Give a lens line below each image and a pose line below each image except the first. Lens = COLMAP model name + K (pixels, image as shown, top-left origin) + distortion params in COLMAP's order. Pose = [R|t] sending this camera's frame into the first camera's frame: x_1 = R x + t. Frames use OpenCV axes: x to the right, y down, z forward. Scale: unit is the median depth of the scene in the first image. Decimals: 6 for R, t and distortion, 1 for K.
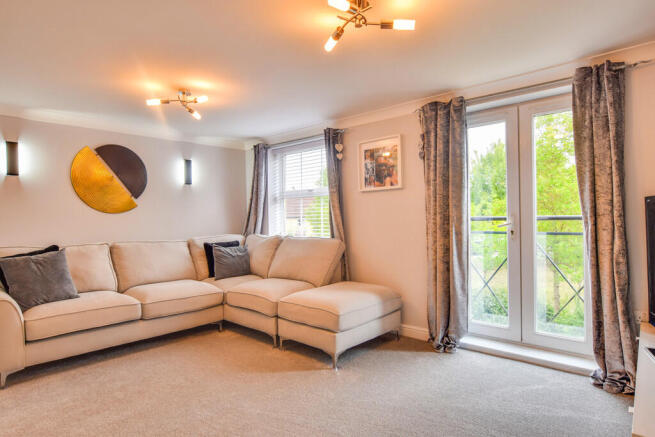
lens RADIAL K [[387.4, 0, 327.5], [0, 387.4, 218.5], [0, 0, 1]] dist [0.002899, 0.001316]
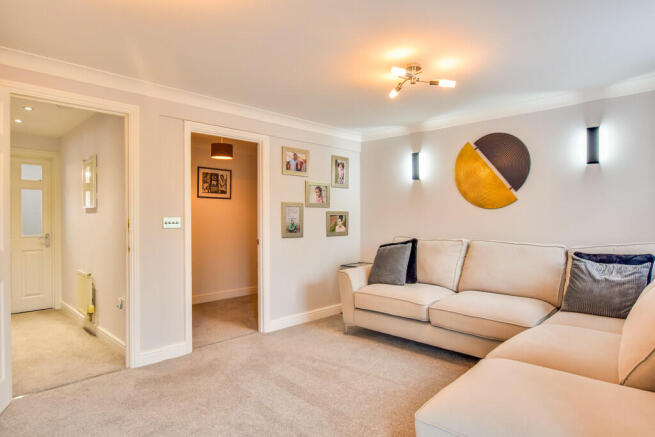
lens RADIAL K [[387.4, 0, 327.5], [0, 387.4, 218.5], [0, 0, 1]] dist [0.002899, 0.001316]
pose [[-0.009343, 0.029745, -0.999514, 0.390374], [0.021087, 0.999341, 0.029543, -0.025353], [0.999734, -0.020801, -0.009964, 0.629589]]
